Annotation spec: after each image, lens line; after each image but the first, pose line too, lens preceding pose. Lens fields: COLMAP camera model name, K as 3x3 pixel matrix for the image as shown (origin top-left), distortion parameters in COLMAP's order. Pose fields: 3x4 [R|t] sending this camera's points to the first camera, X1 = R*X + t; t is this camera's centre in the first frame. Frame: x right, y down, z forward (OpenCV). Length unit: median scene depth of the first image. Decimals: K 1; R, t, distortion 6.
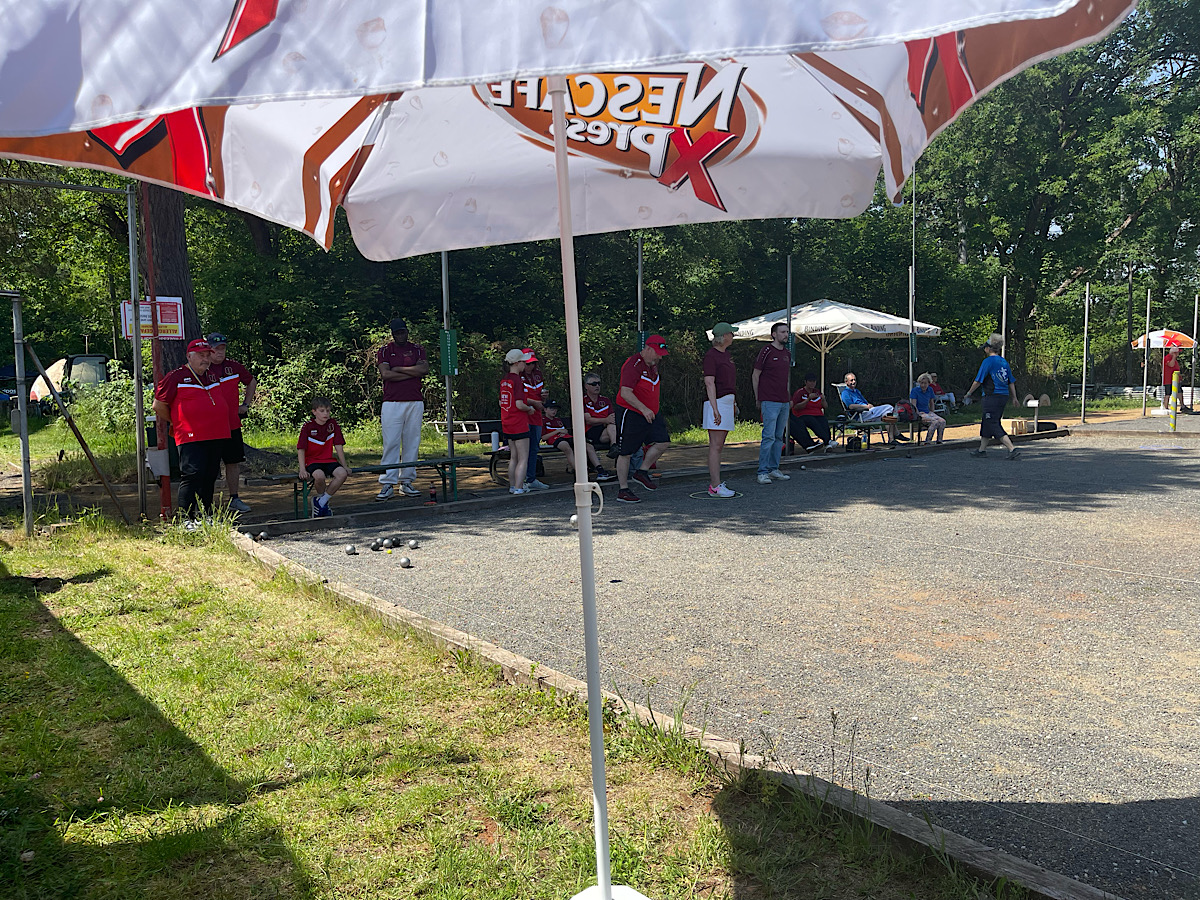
lens RADIAL K [[890.8, 0, 595.6], [0, 890.8, 451.7], [0, 0, 1]] dist [0.035054, -0.034027]
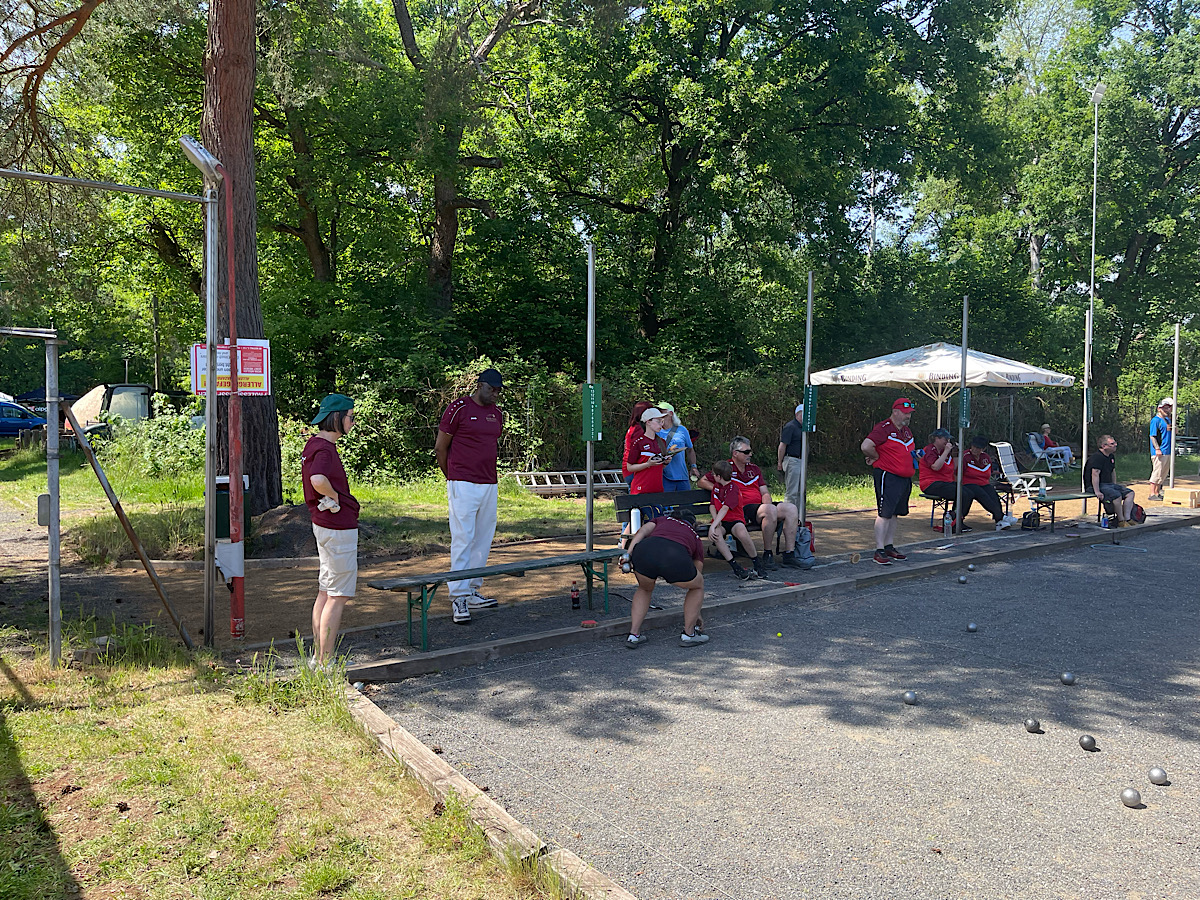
lens RADIAL K [[890.8, 0, 605.7], [0, 890.8, 449.3], [0, 0, 1]] dist [0.035054, -0.034027]
pose [[0.999515, 0.025070, -0.018446, -0.073487], [-0.025696, 0.999073, -0.034542, -0.027755], [0.017563, 0.034999, 0.999233, 0.115170]]
